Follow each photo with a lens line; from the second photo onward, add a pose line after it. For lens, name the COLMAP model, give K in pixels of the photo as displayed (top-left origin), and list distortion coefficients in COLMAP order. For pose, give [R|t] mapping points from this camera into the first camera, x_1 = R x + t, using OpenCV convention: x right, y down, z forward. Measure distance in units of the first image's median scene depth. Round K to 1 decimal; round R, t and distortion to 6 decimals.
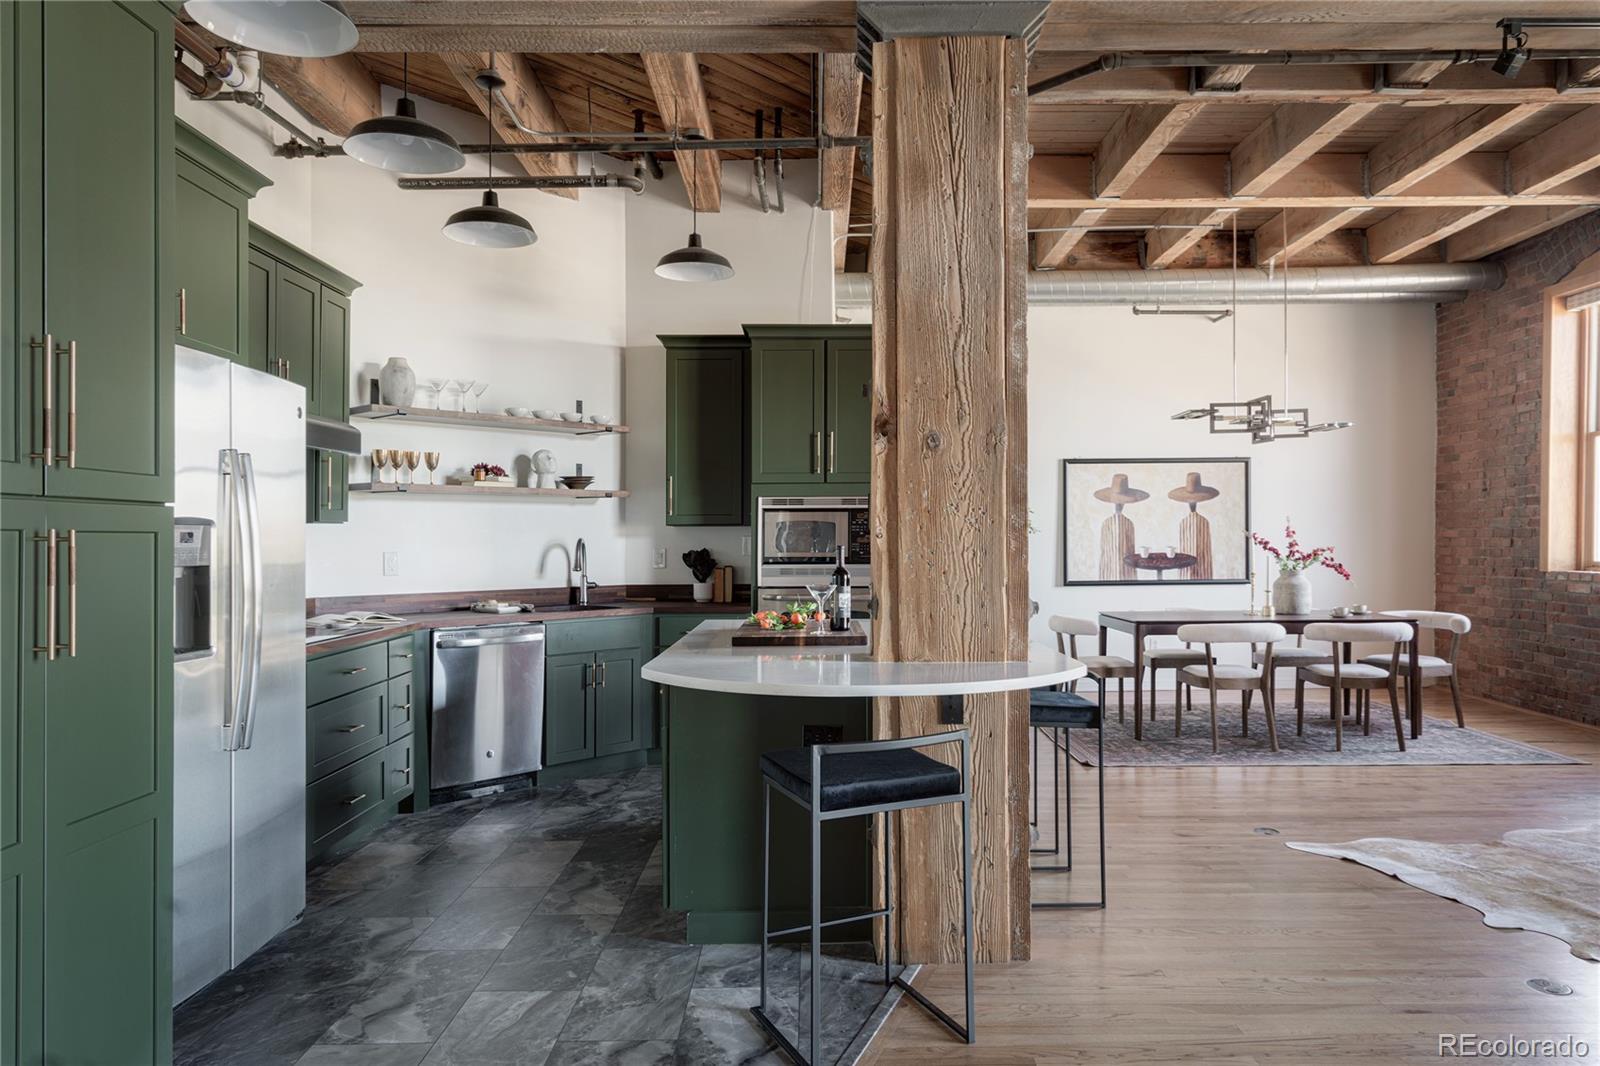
lens RADIAL K [[1057.7, 0, 829.2], [0, 1057.7, 558.0], [0, 0, 1]] dist [-0.002597, 0.000692]
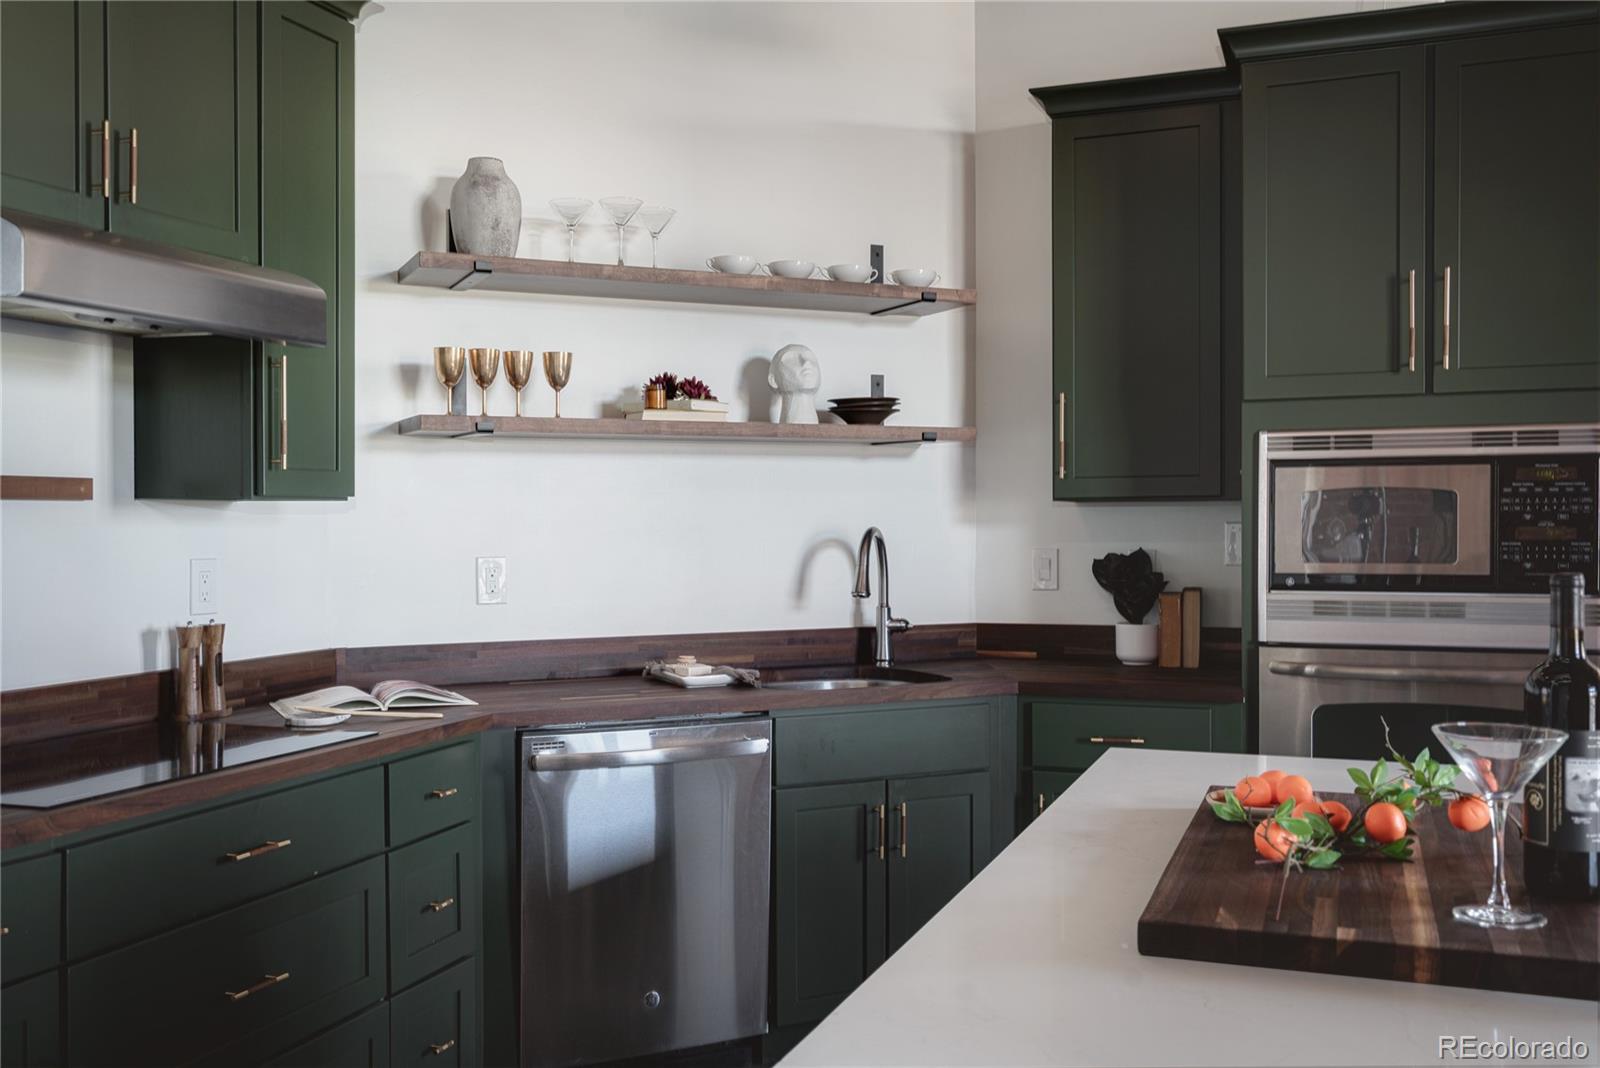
lens RADIAL K [[1456.8, 0, 825.1], [0, 1456.8, 521.2], [0, 0, 1]] dist [-0.002655, 0.000132]
pose [[0.934665, -0.000782, -0.355528, -0.019714], [-0.005284, 0.999857, -0.016091, -0.010359], [0.355489, 0.016918, 0.934527, 0.351763]]
